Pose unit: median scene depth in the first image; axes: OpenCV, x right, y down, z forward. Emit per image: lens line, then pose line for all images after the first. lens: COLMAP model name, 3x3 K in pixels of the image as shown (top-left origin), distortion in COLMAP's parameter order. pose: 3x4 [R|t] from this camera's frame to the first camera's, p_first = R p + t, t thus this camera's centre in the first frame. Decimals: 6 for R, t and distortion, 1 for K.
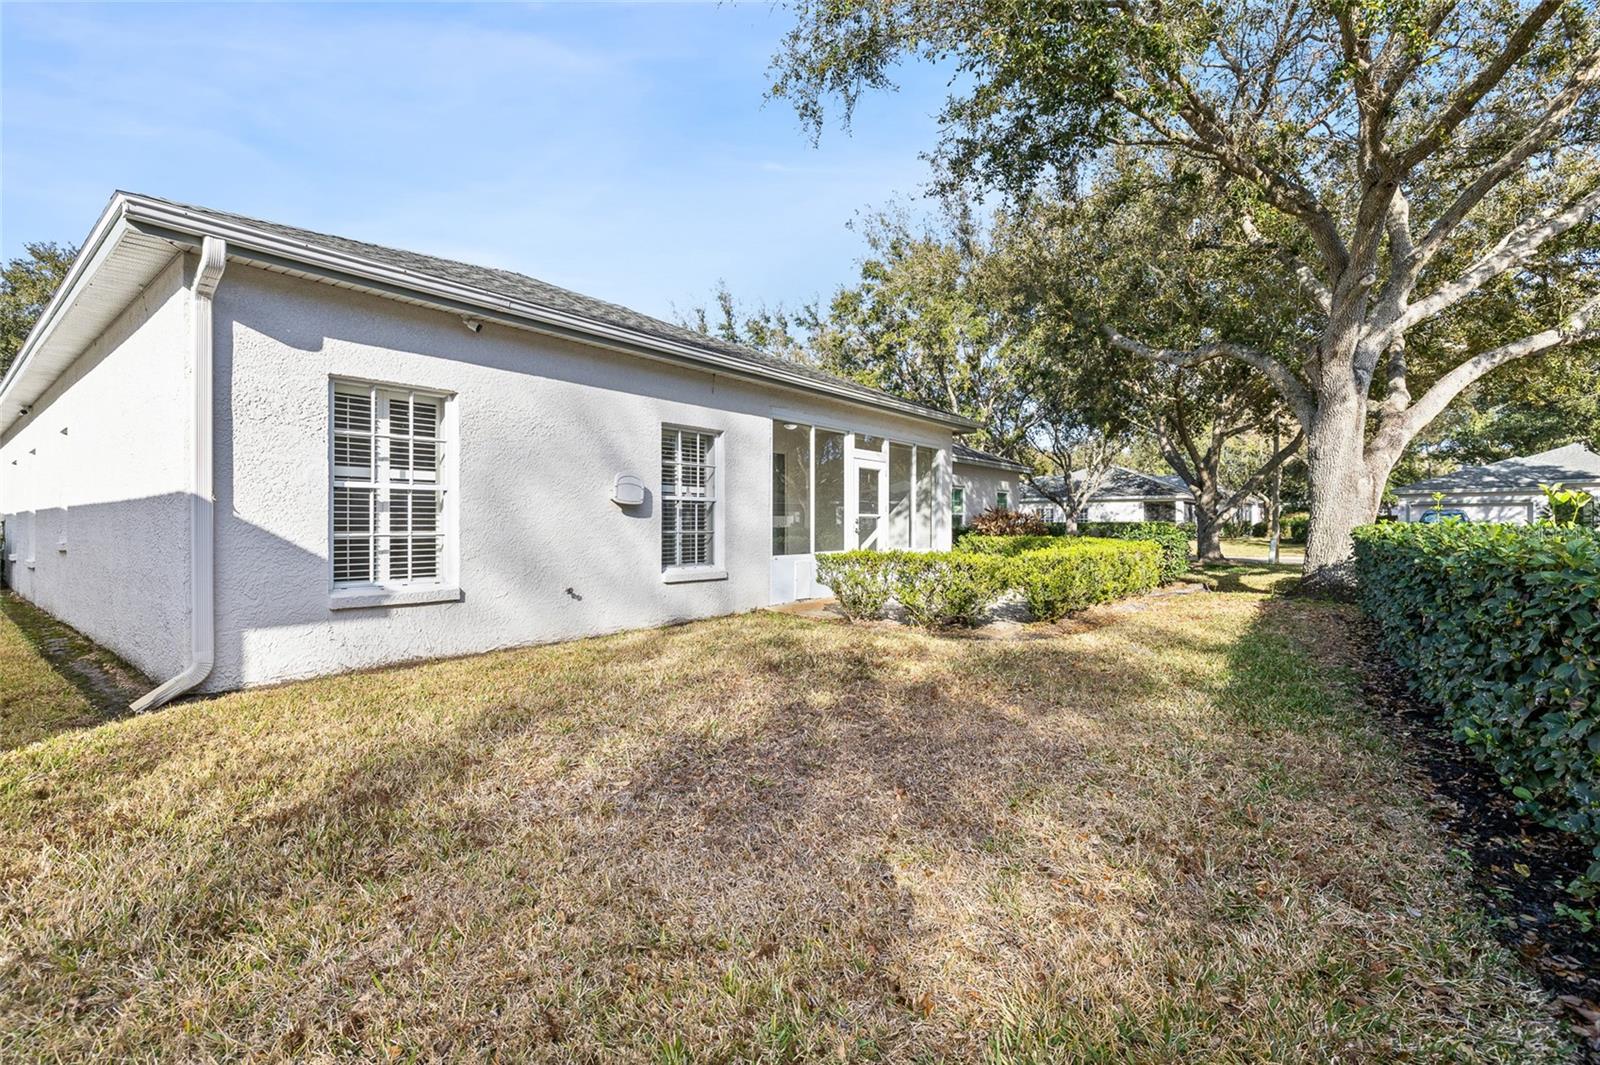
lens RADIAL K [[712.2, 0, 791.9], [0, 712.2, 527.9], [0, 0, 1]] dist [-0.001358, 0.000171]
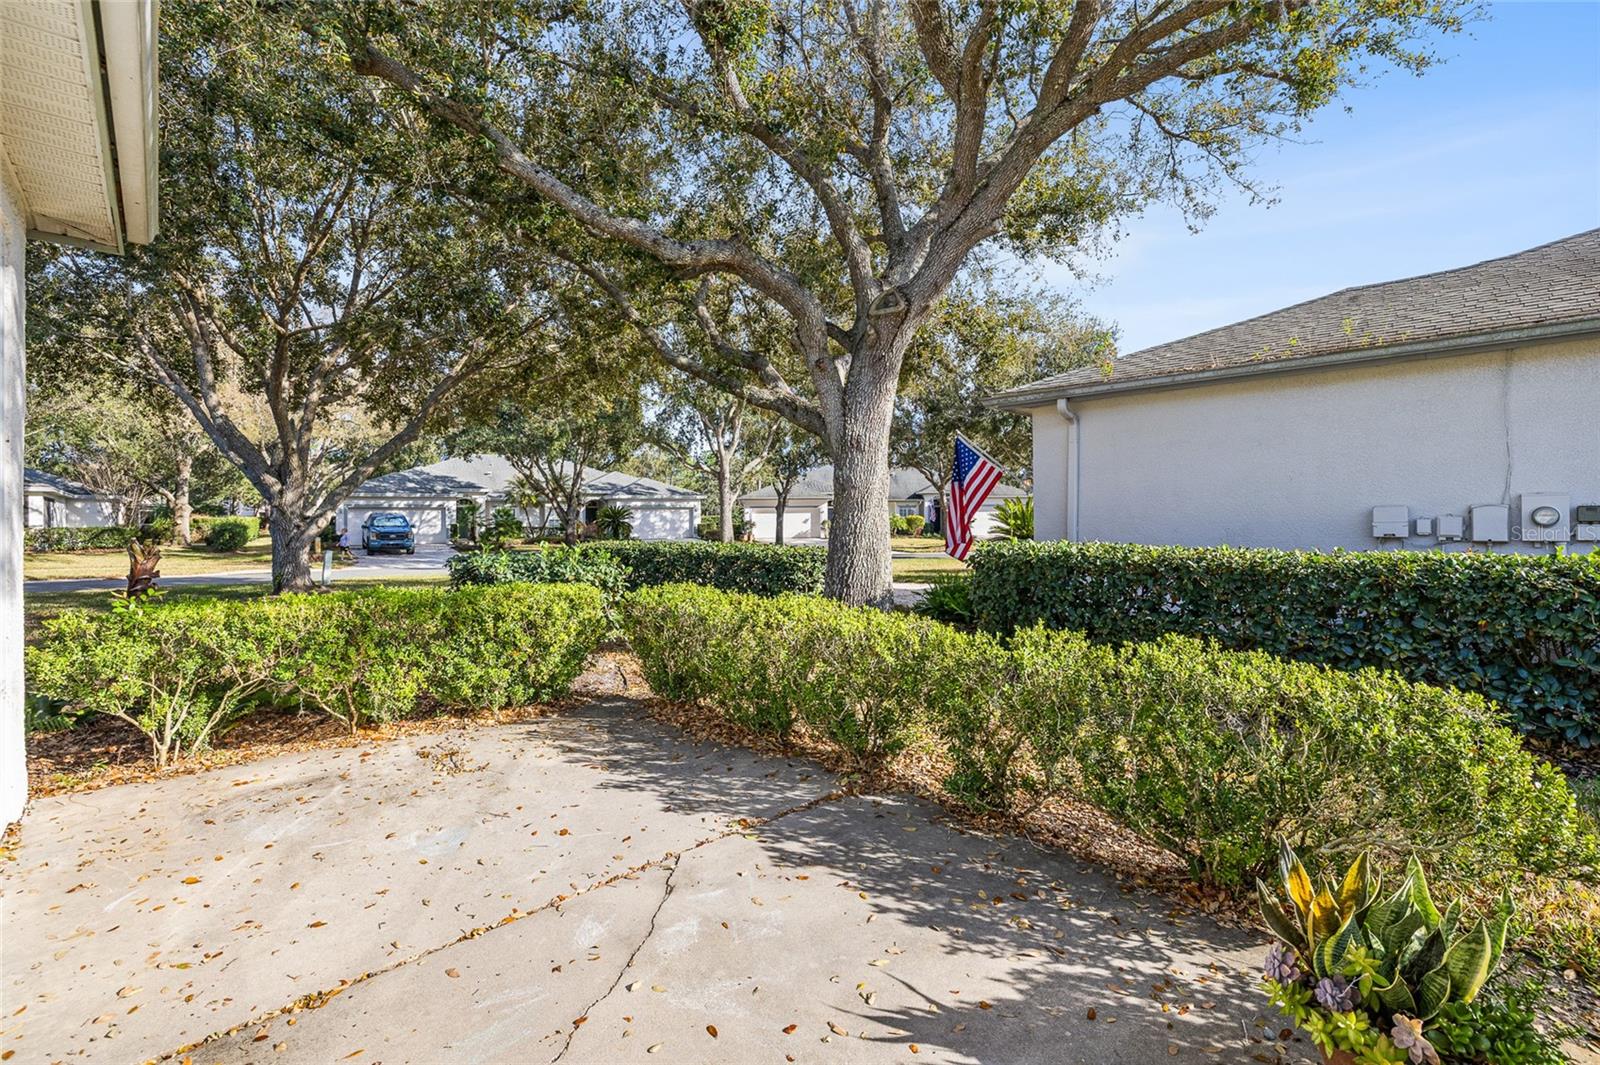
lens RADIAL K [[712.2, 0, 805.4], [0, 712.2, 522.5], [0, 0, 1]] dist [-0.001358, 0.000171]
pose [[0.160861, -0.007629, 0.986948, 0.008185], [0.016344, 0.999854, 0.005065, -0.007344], [-0.986842, 0.015316, 0.160962, 0.241383]]
